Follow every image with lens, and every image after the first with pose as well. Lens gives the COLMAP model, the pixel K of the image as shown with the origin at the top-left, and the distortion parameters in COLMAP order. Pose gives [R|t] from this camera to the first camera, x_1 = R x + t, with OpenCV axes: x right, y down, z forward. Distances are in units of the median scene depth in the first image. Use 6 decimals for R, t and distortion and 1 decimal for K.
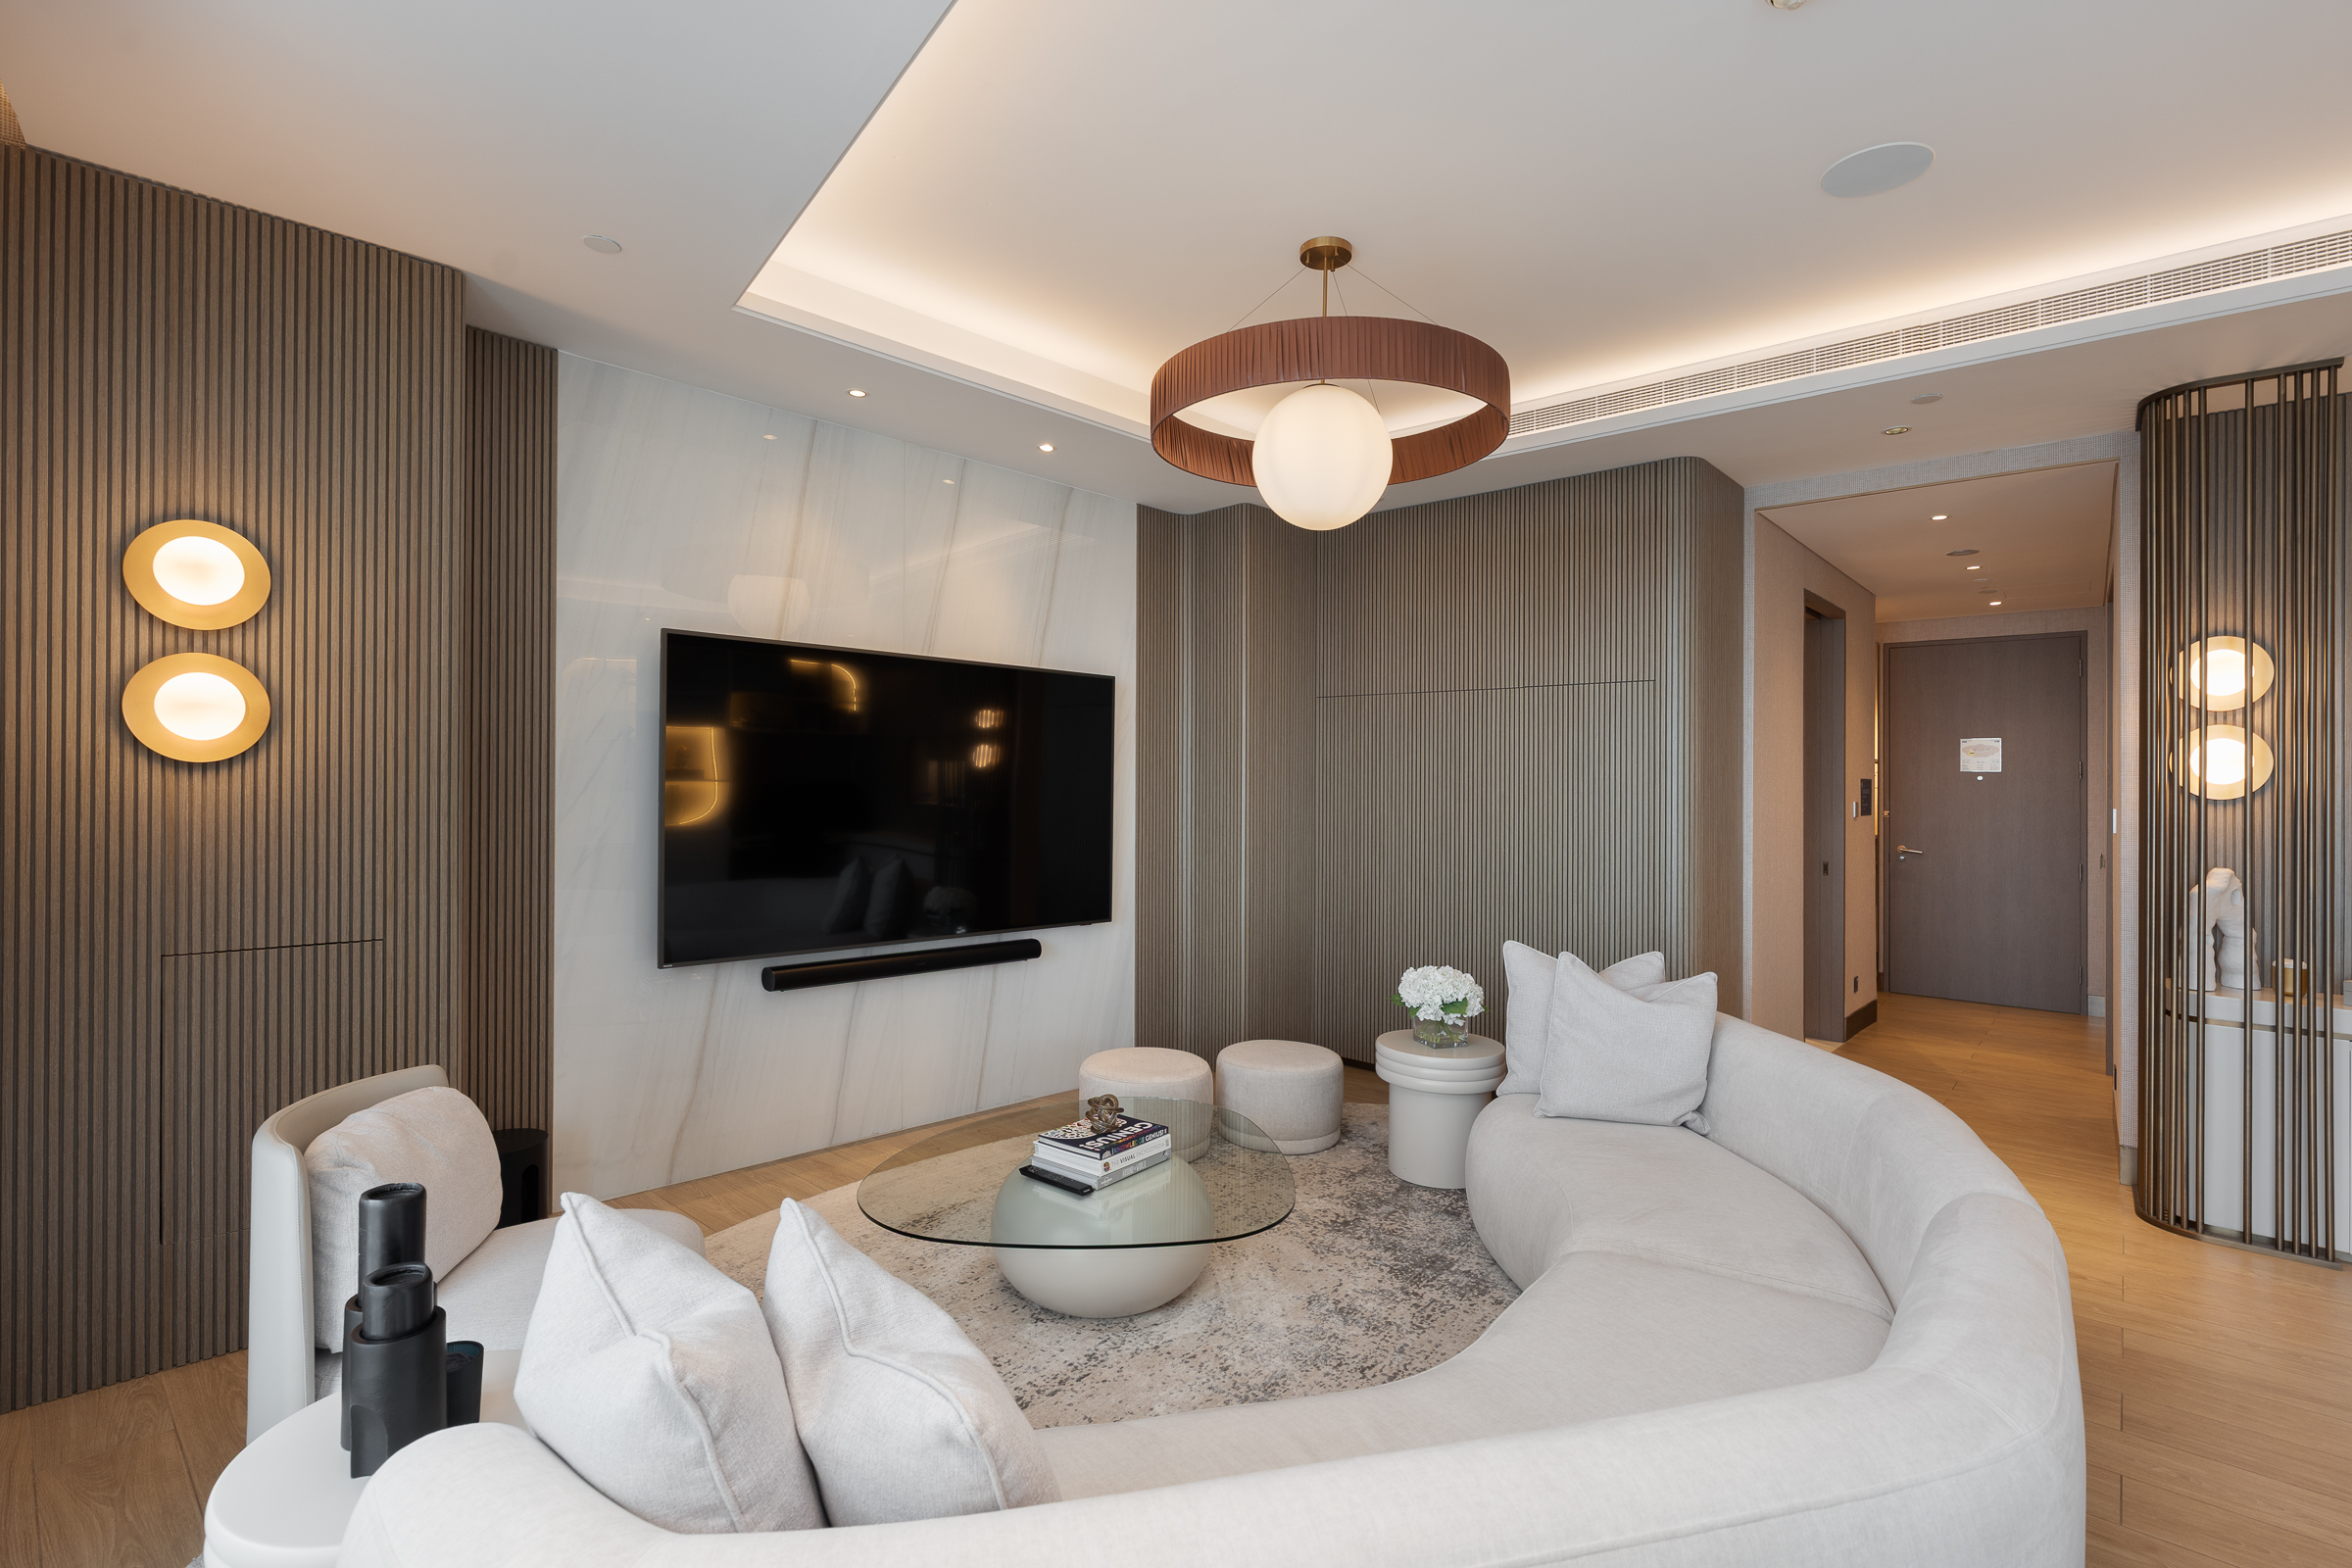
lens RADIAL K [[1078.9, 0, 1176.0], [0, 1078.9, 784.0], [0, 0, 1]] dist [0.002785, 0.000471]
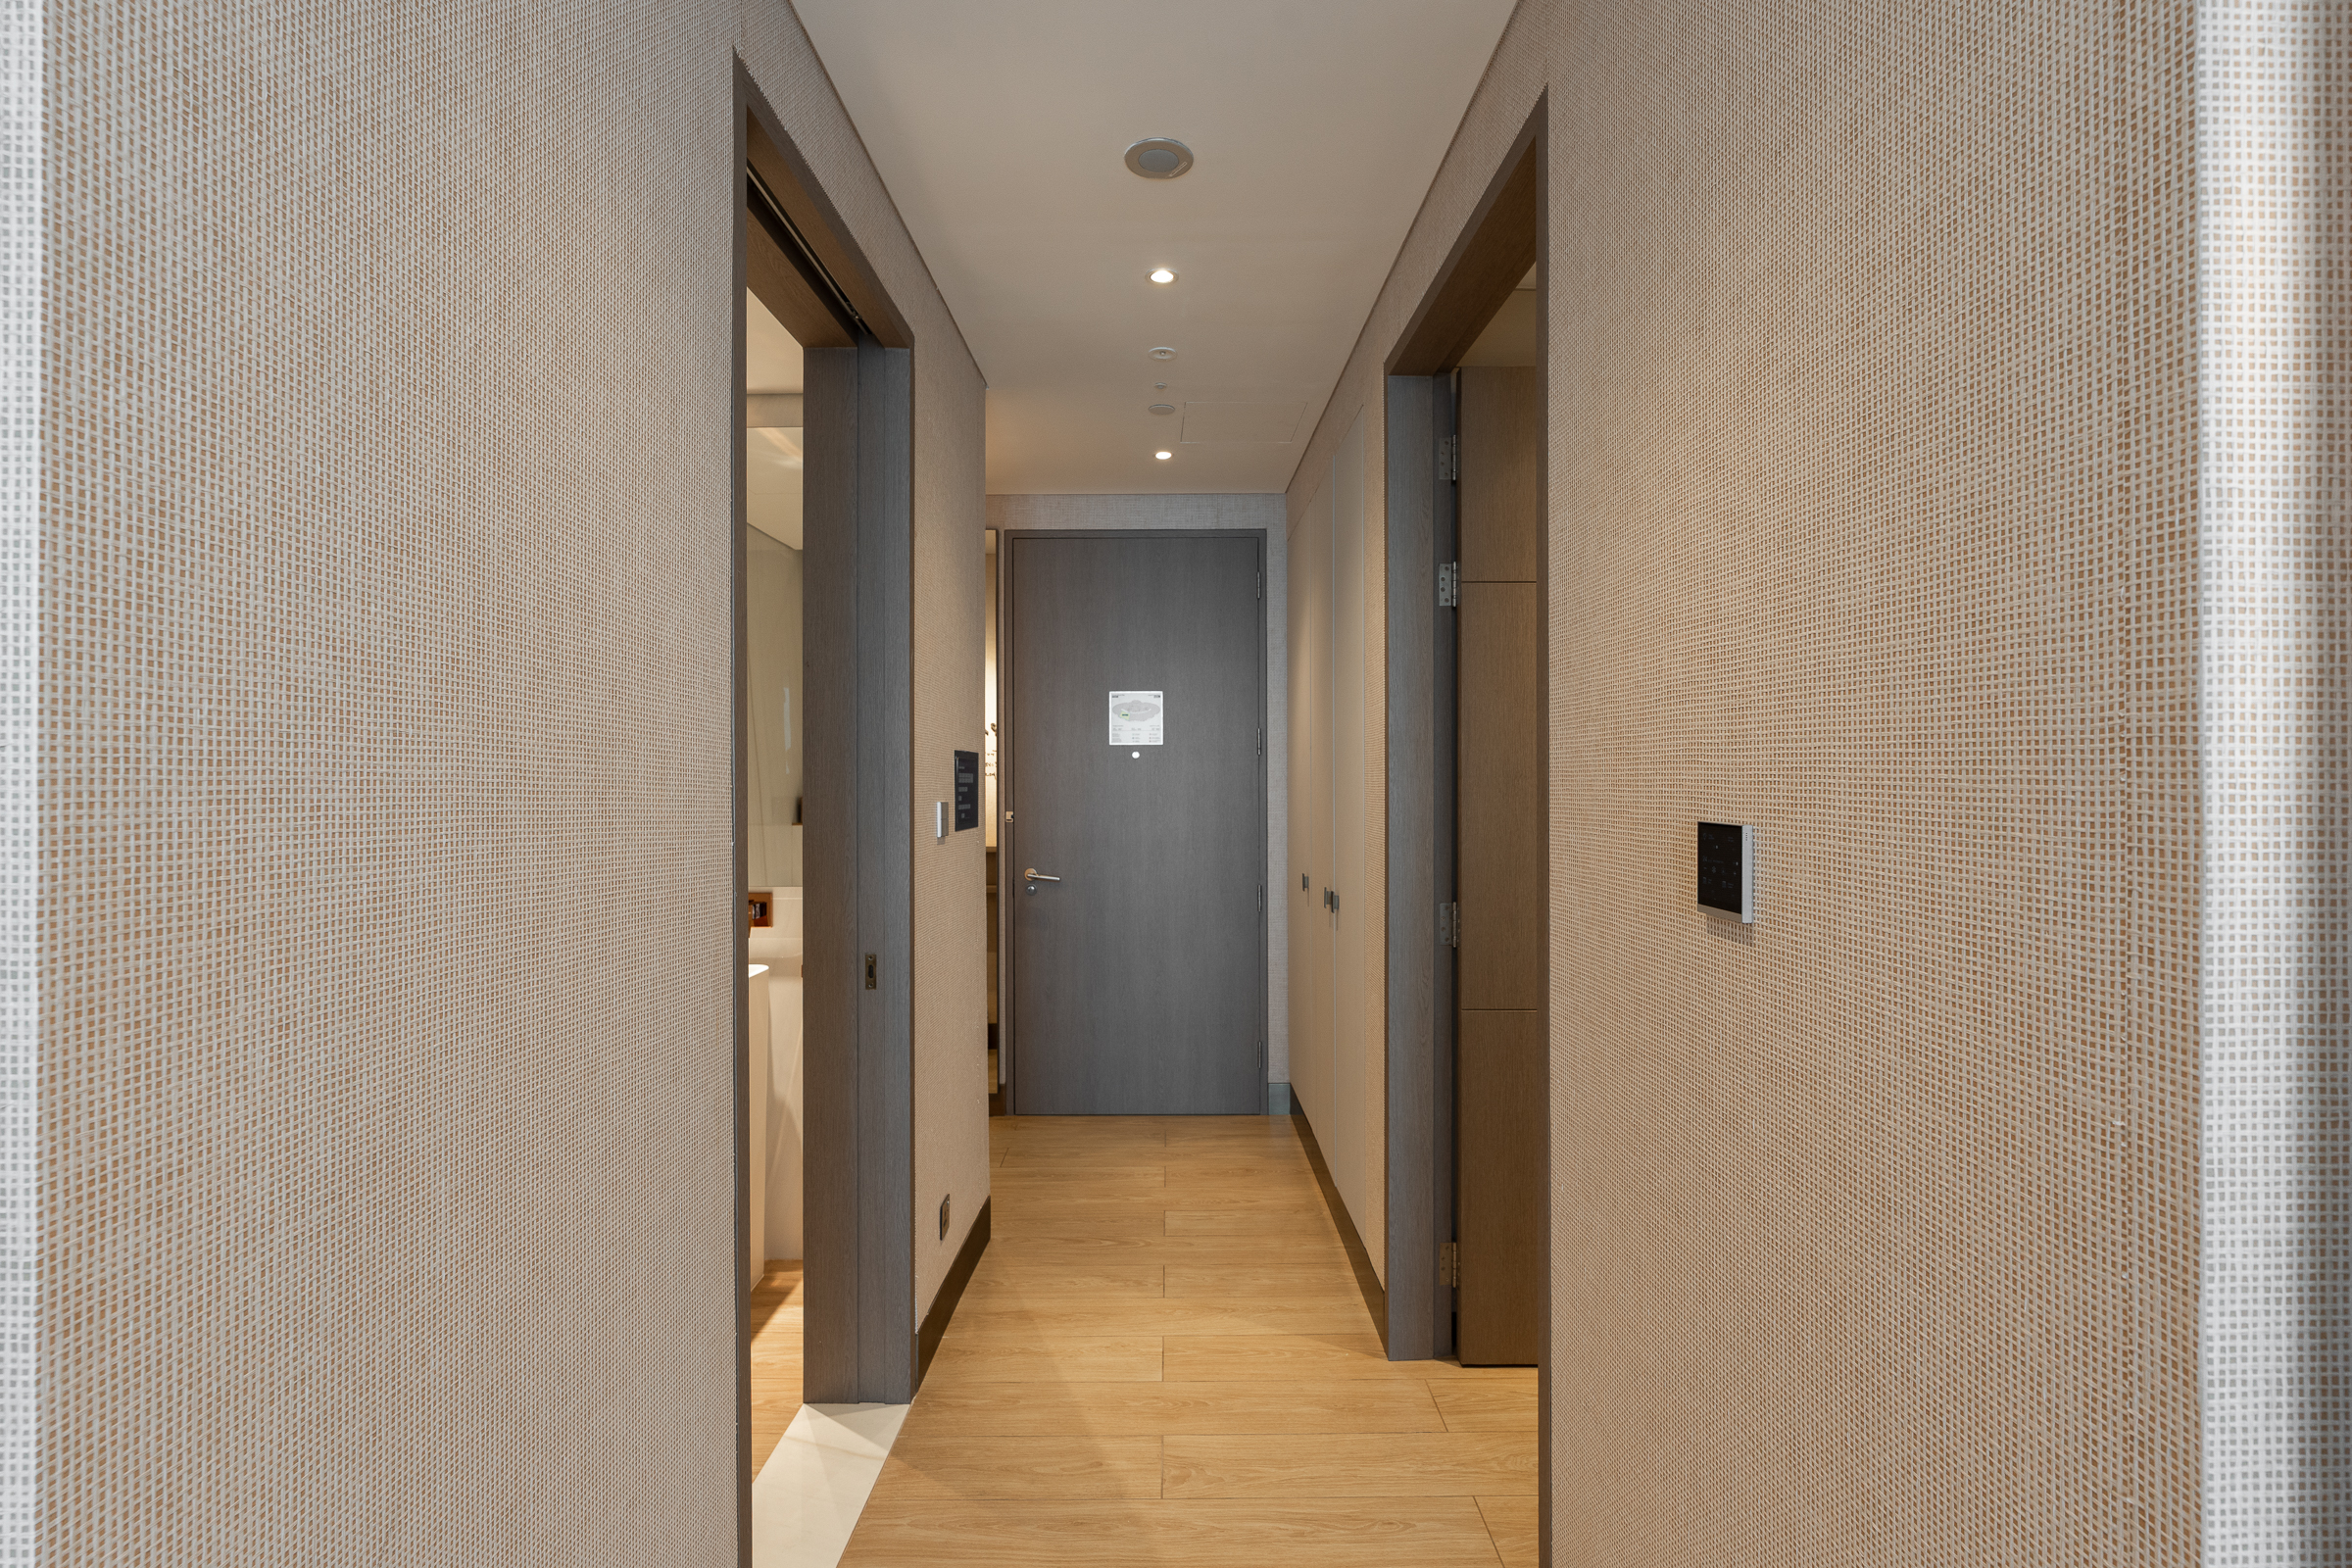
lens RADIAL K [[1078.9, 0, 1176.0], [0, 1078.9, 784.0], [0, 0, 1]] dist [0.002785, 0.000471]
pose [[0.747906, -0.008557, 0.663750, 0.351252], [0.001292, 0.999934, 0.011435, 0.004272], [-0.663804, -0.007695, 0.747867, 0.523525]]
